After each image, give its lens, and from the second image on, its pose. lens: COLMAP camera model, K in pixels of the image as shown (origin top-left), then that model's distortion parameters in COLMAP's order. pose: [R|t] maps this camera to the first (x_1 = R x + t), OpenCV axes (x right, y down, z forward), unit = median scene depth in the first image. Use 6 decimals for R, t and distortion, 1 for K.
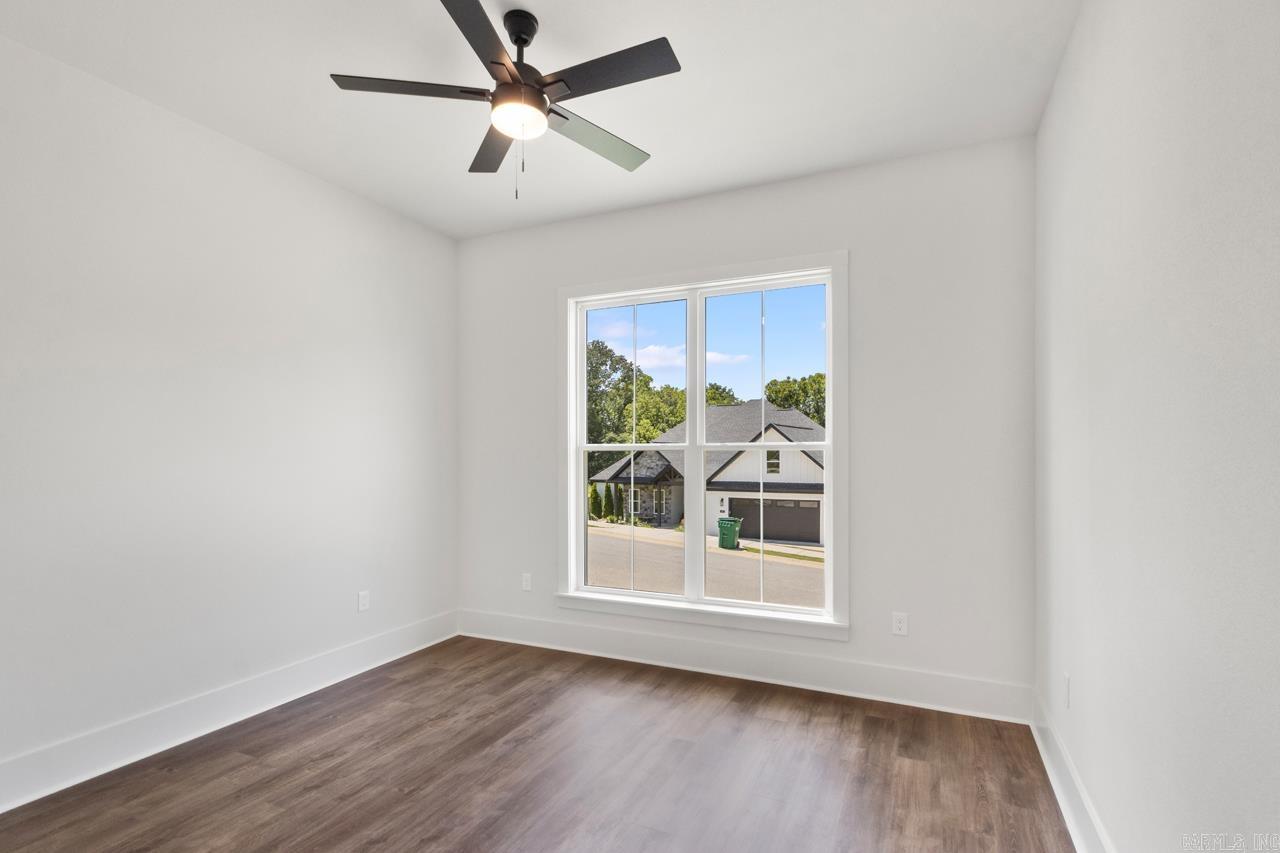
lens RADIAL K [[607.1, 0, 643.8], [0, 607.1, 454.9], [0, 0, 1]] dist [0.015080, -0.000100]
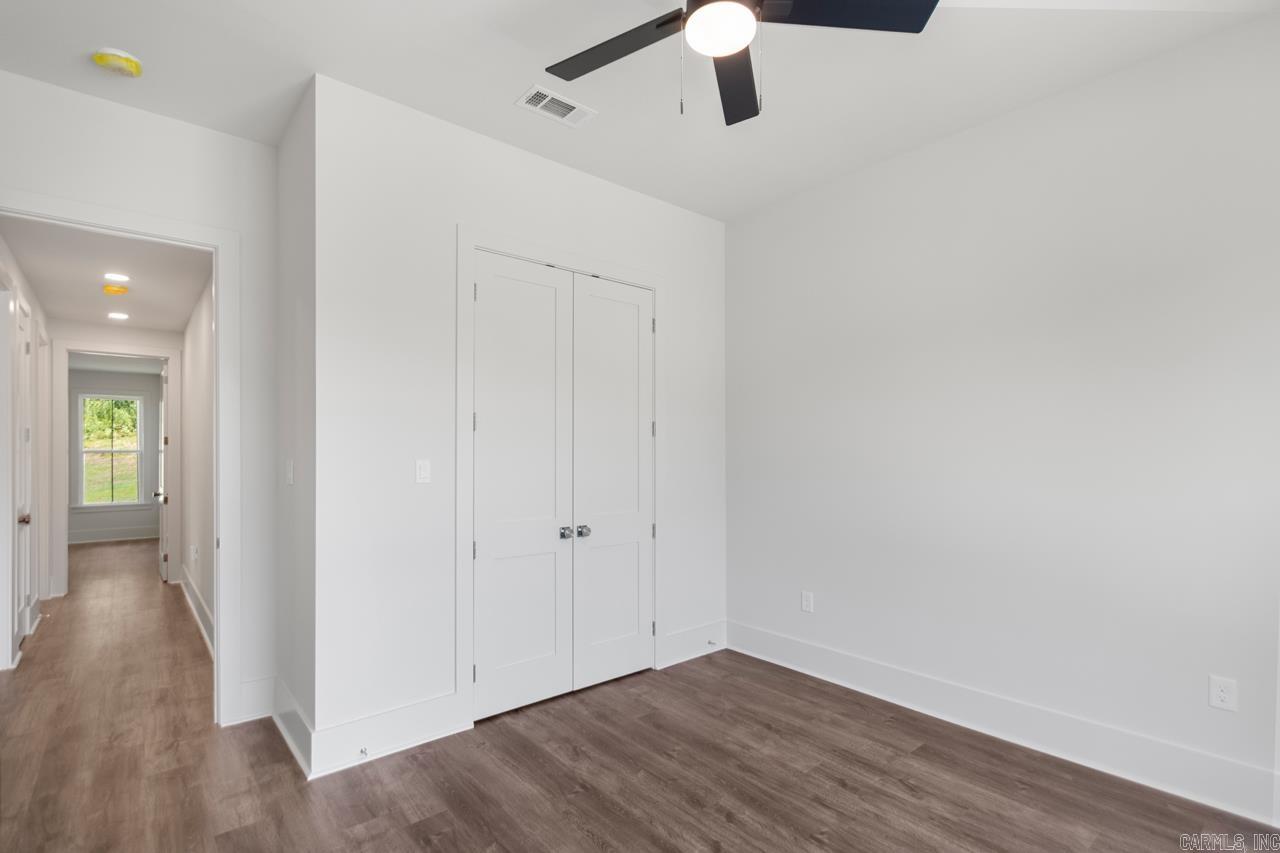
lens RADIAL K [[607.1, 0, 643.8], [0, 607.1, 454.9], [0, 0, 1]] dist [0.015080, -0.000100]
pose [[-0.421998, -0.000726, -0.906596, 0.488839], [0.004259, 0.999987, -0.002783, 0.015501], [0.906587, -0.005036, -0.421989, 1.130070]]
